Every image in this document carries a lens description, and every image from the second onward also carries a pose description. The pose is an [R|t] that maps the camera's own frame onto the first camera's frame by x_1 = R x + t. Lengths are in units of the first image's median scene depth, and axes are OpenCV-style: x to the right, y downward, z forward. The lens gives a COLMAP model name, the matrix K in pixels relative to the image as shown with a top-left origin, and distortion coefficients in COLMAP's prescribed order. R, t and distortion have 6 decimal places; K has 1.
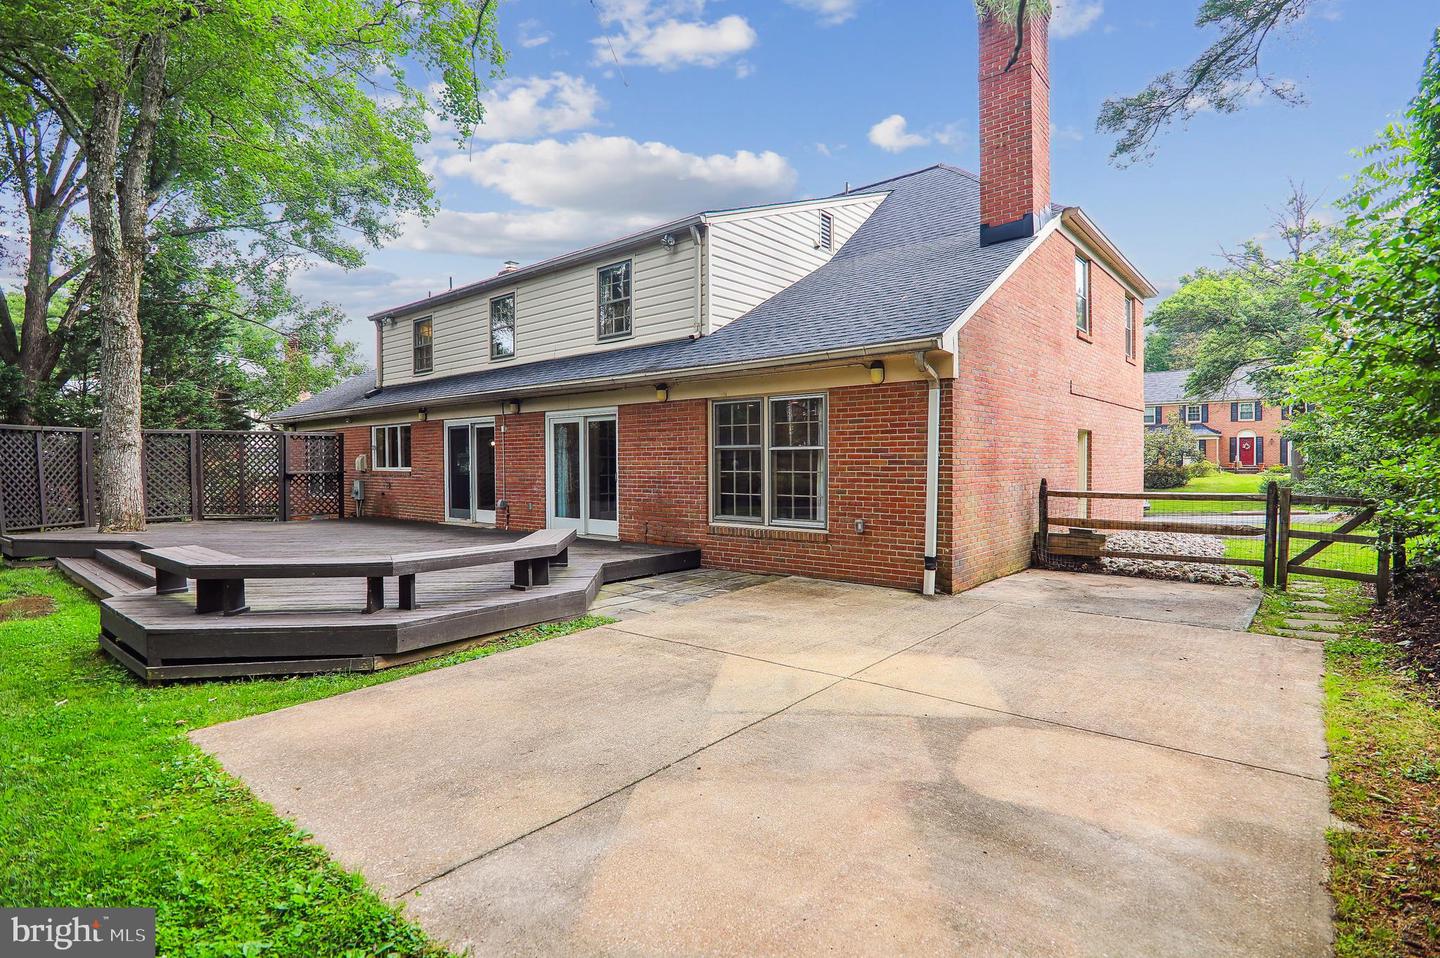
lens RADIAL K [[718.9, 0, 725.9], [0, 718.9, 477.9], [0, 0, 1]] dist [-0.014677, -0.000287]
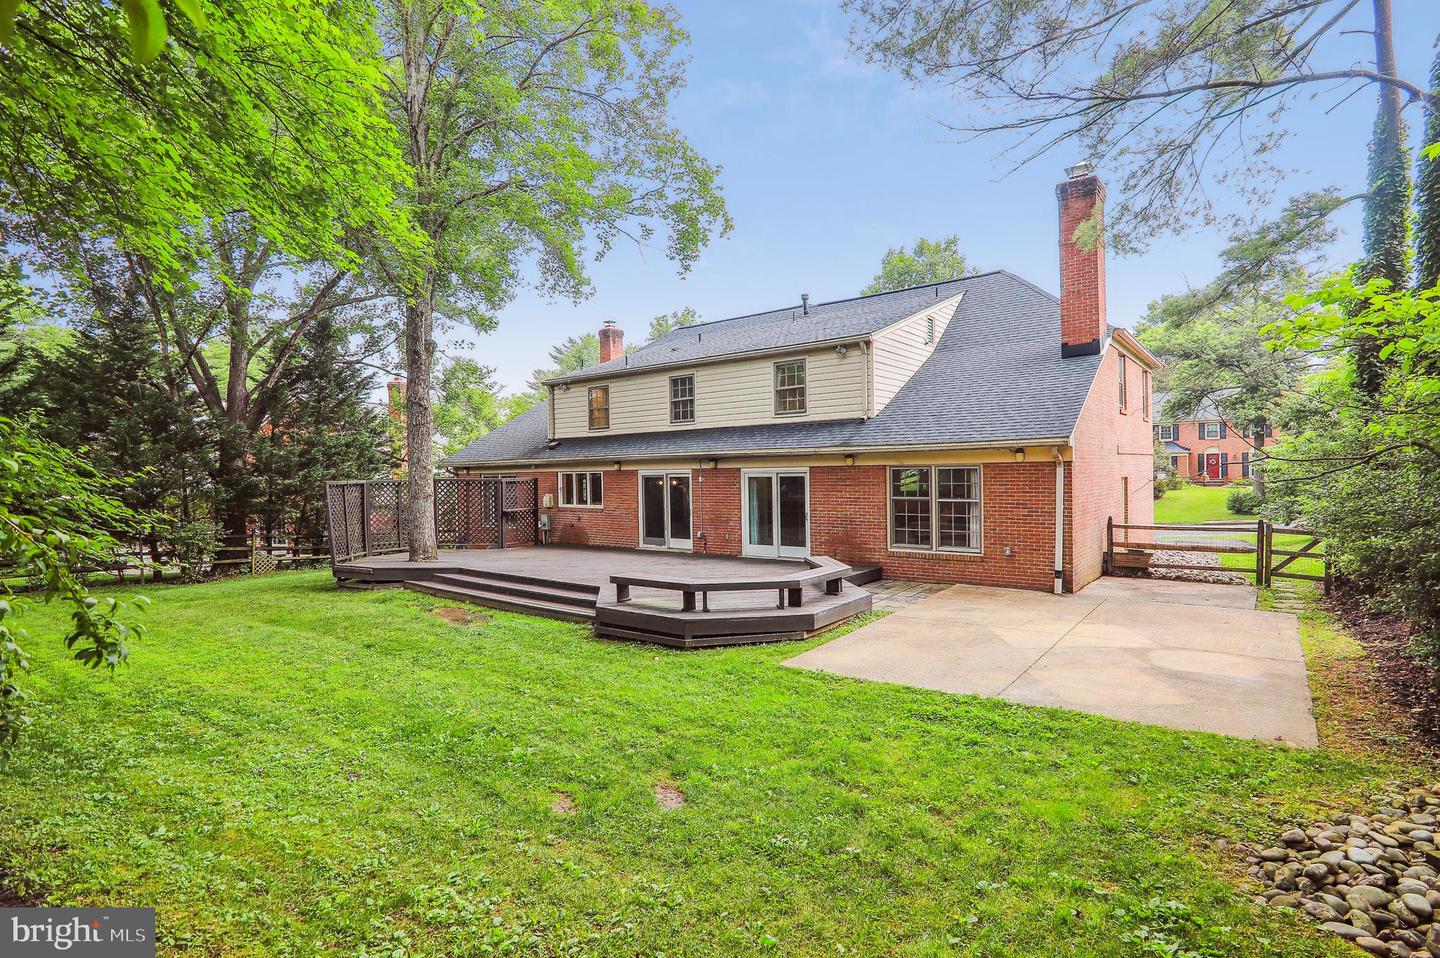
lens RADIAL K [[717.3, 0, 726.3], [0, 717.3, 484.5], [0, 0, 1]] dist [-0.012638, -0.000049]
pose [[0.999097, -0.012207, 0.040687, -0.454162], [0.012390, 0.999914, -0.004256, -0.074391], [-0.040631, 0.004756, 0.999163, -0.503448]]
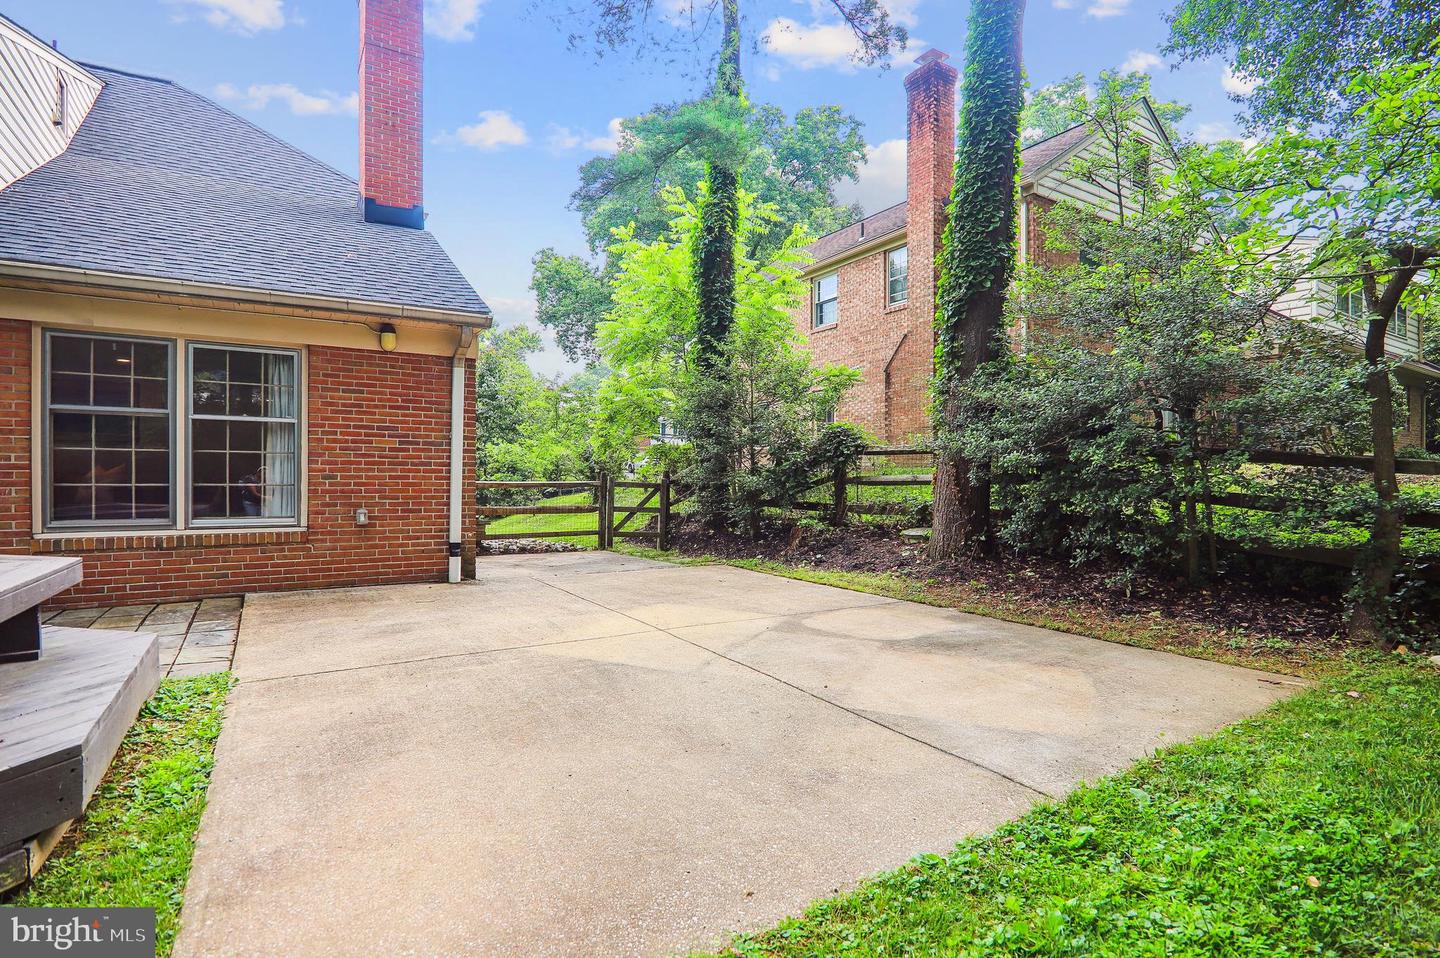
lens RADIAL K [[717.3, 0, 726.3], [0, 717.3, 484.5], [0, 0, 1]] dist [-0.012638, -0.000049]
pose [[0.304582, 0.001465, 0.952485, -0.438723], [0.018547, 0.999800, -0.007469, 0.039752], [-0.952306, 0.019941, 0.304494, 0.314213]]
